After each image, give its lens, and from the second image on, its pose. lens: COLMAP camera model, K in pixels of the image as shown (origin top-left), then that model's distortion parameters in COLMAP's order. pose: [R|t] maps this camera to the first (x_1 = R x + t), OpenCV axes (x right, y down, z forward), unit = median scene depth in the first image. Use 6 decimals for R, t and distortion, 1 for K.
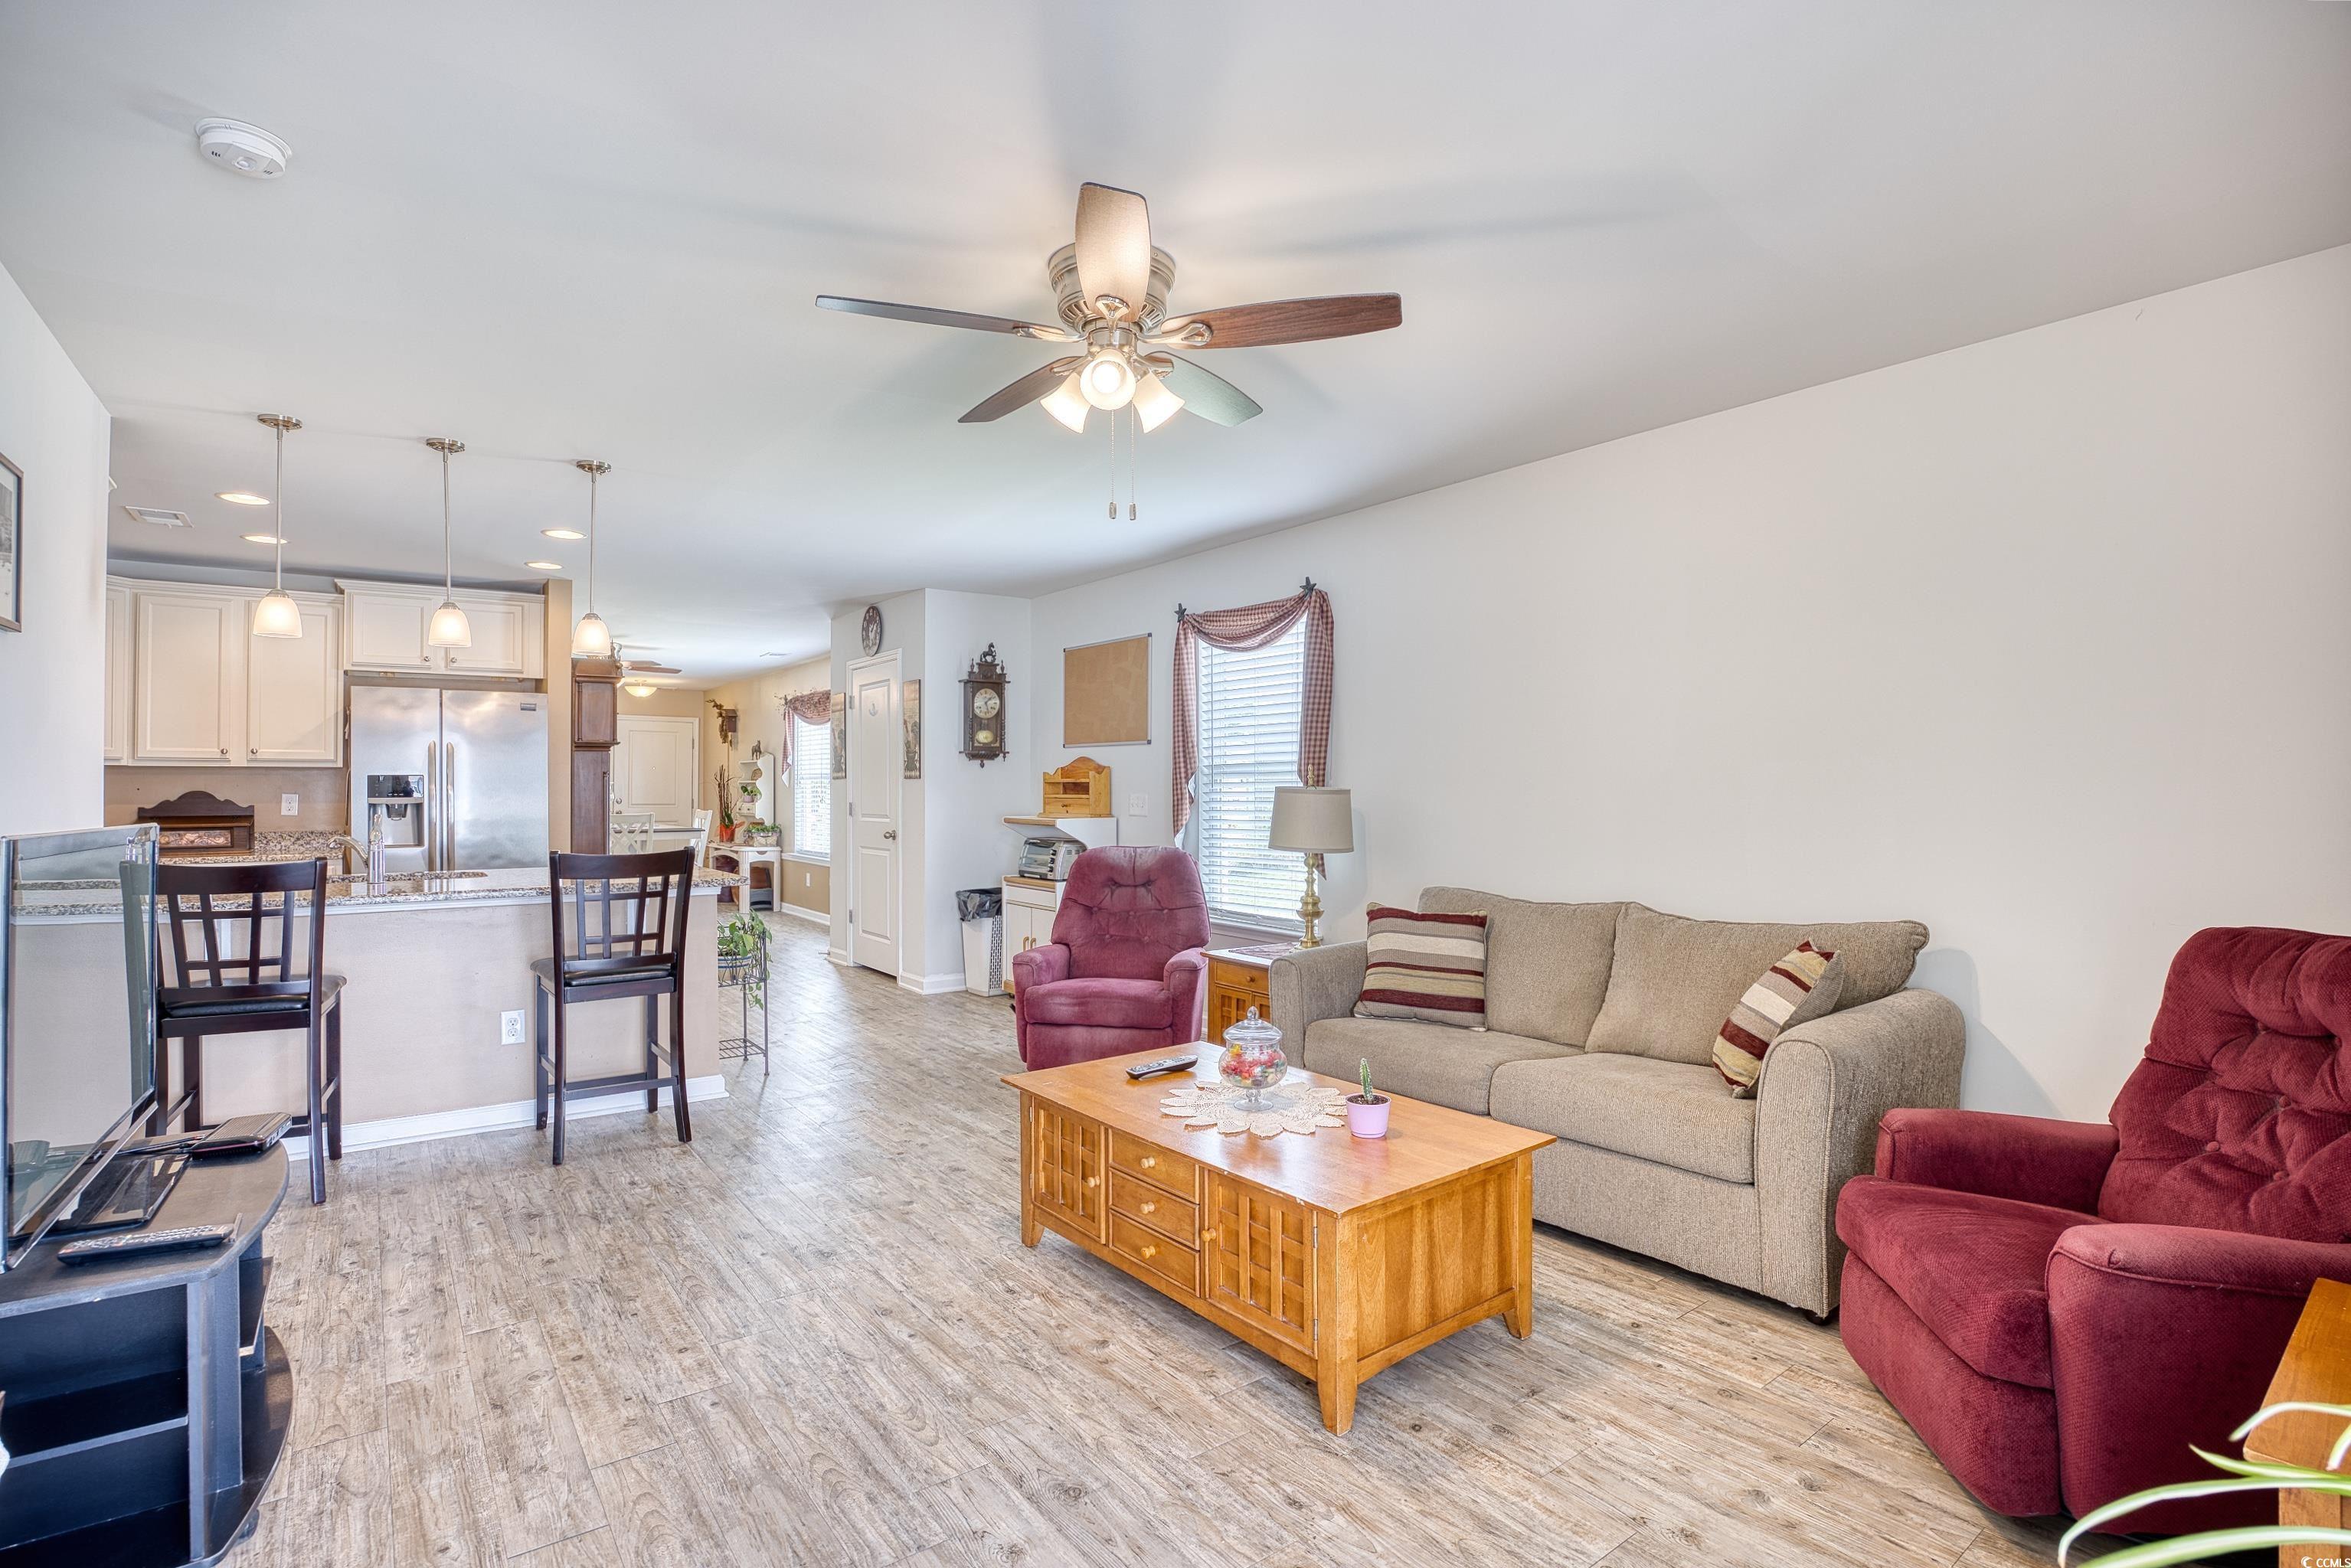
lens RADIAL K [[1121.8, 0, 1158.9], [0, 1121.8, 778.6], [0, 0, 1]] dist [-0.046483, 0.001109]
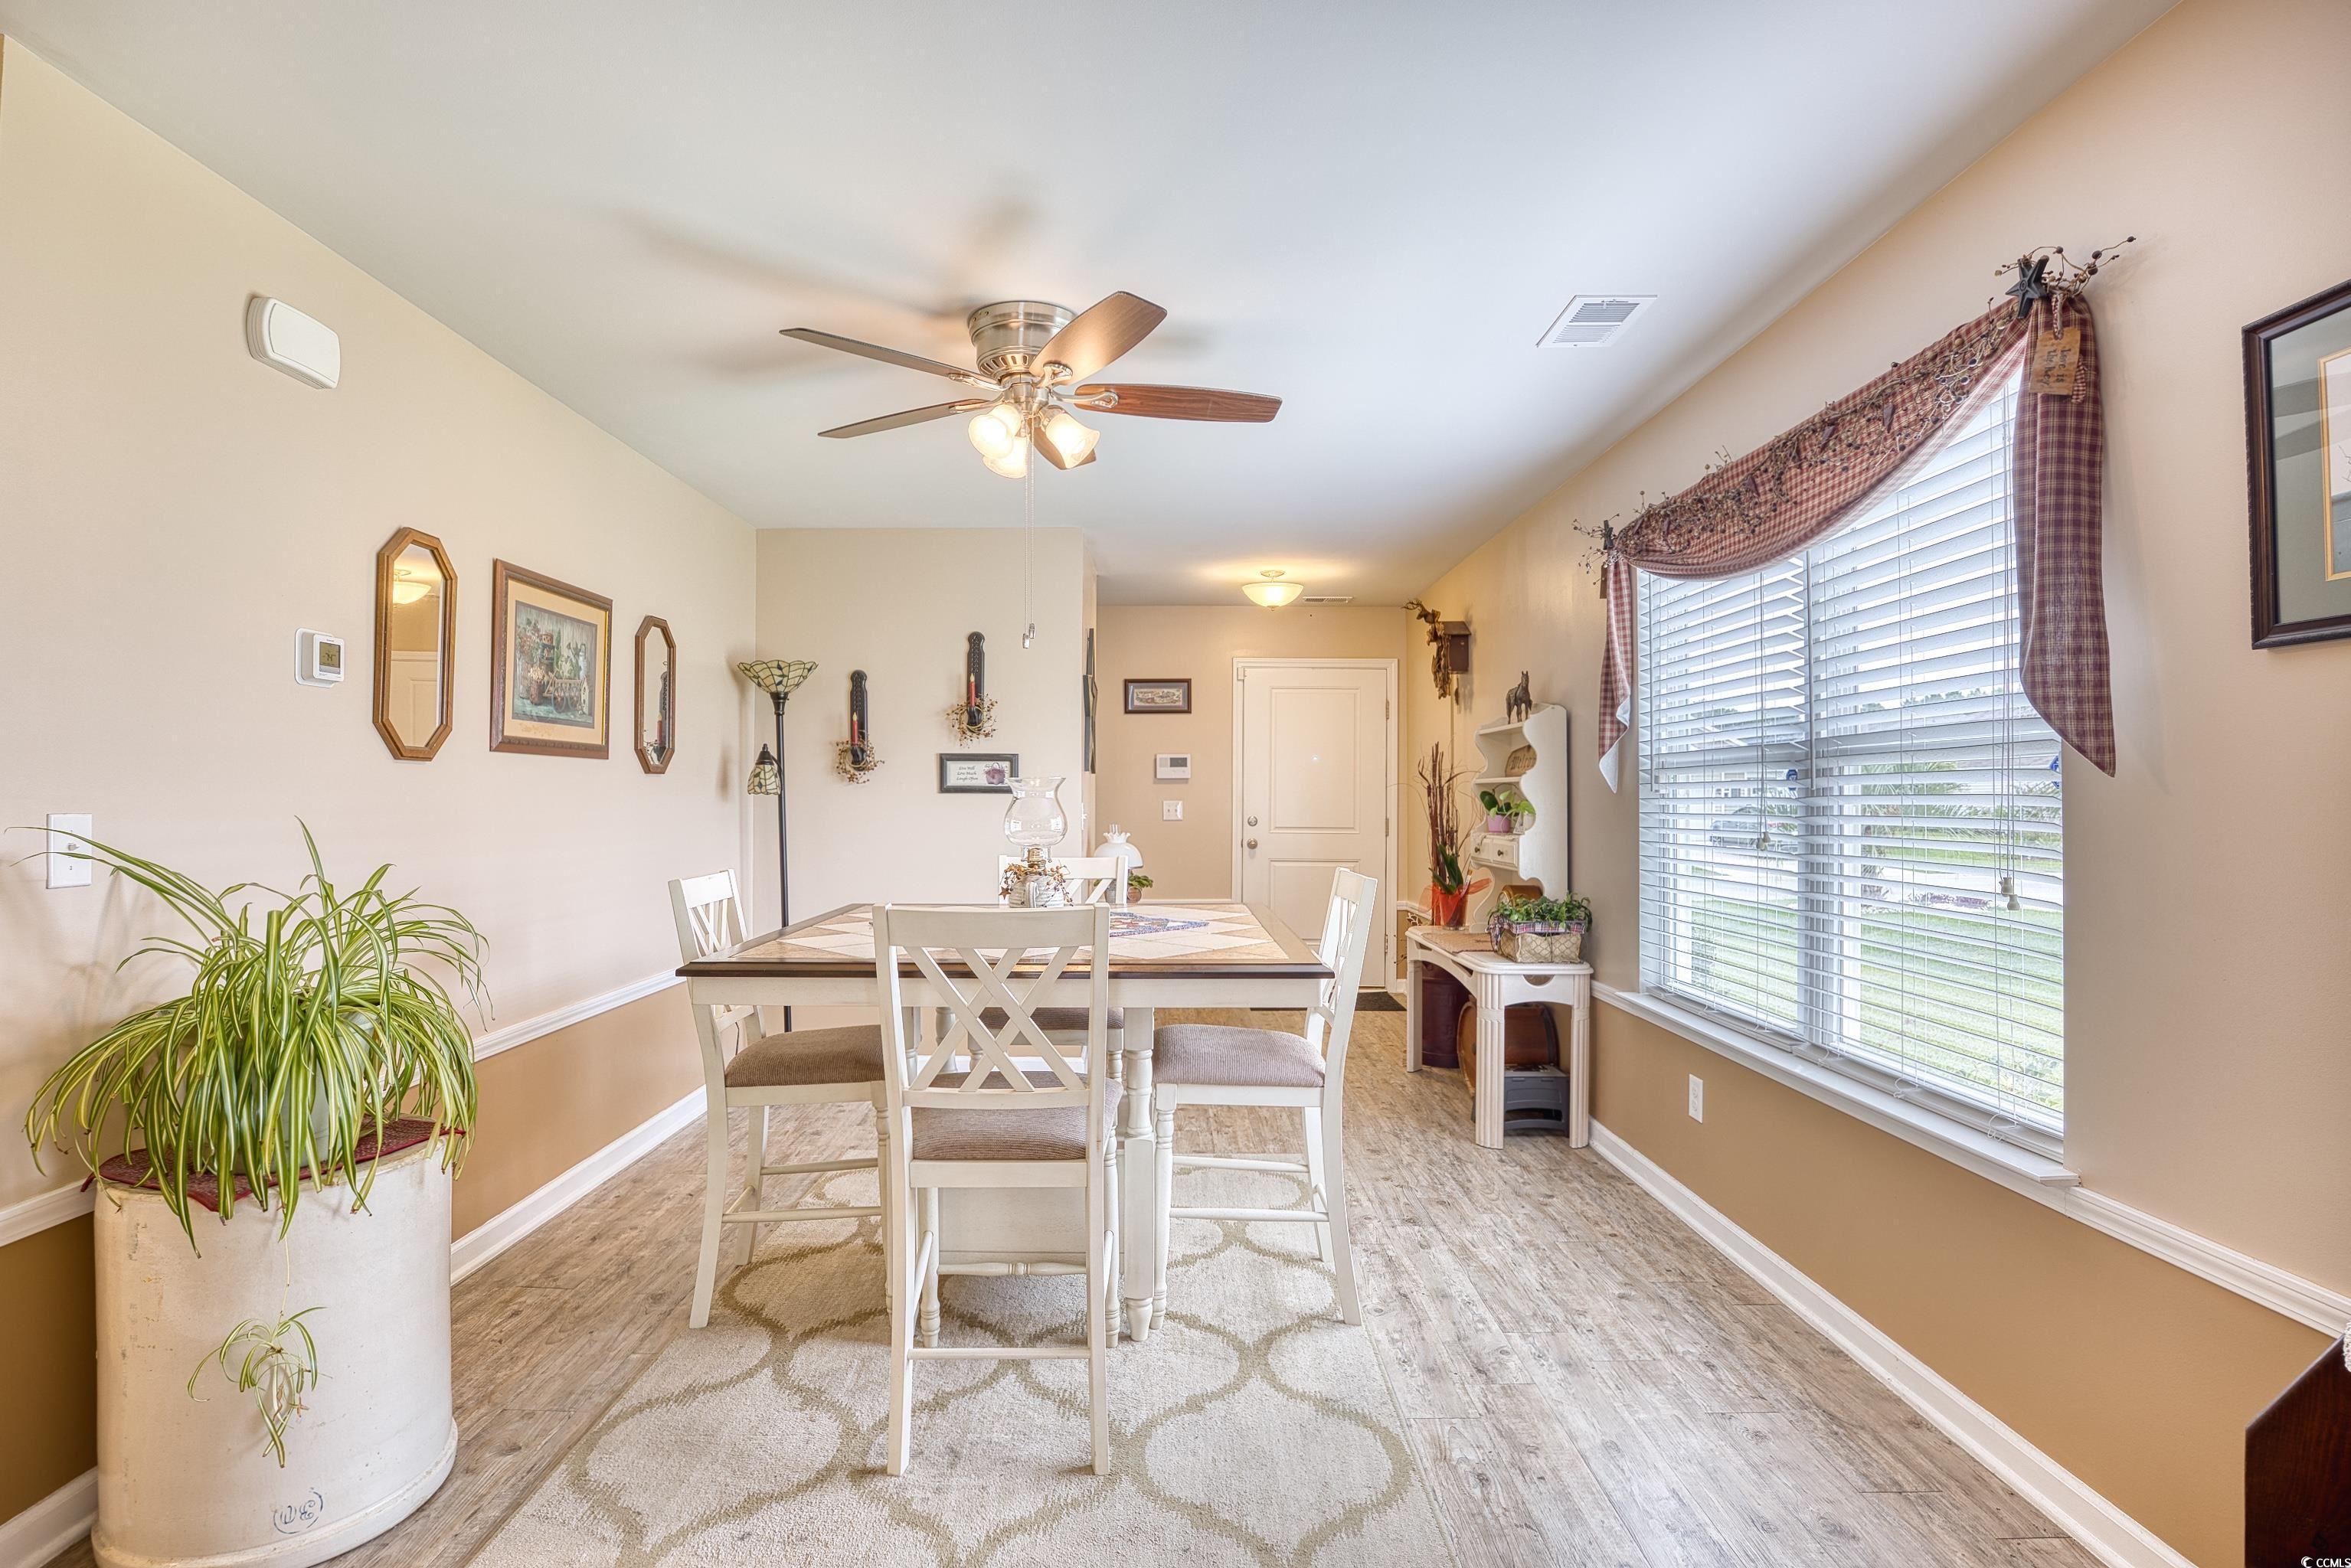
lens RADIAL K [[1121.8, 0, 1158.9], [0, 1121.8, 778.6], [0, 0, 1]] dist [-0.046483, 0.001109]
pose [[0.803706, -0.008751, -0.594963, -0.410515], [0.003976, 0.999949, -0.009337, 0.009408], [0.595014, 0.005138, 0.803699, 1.091916]]
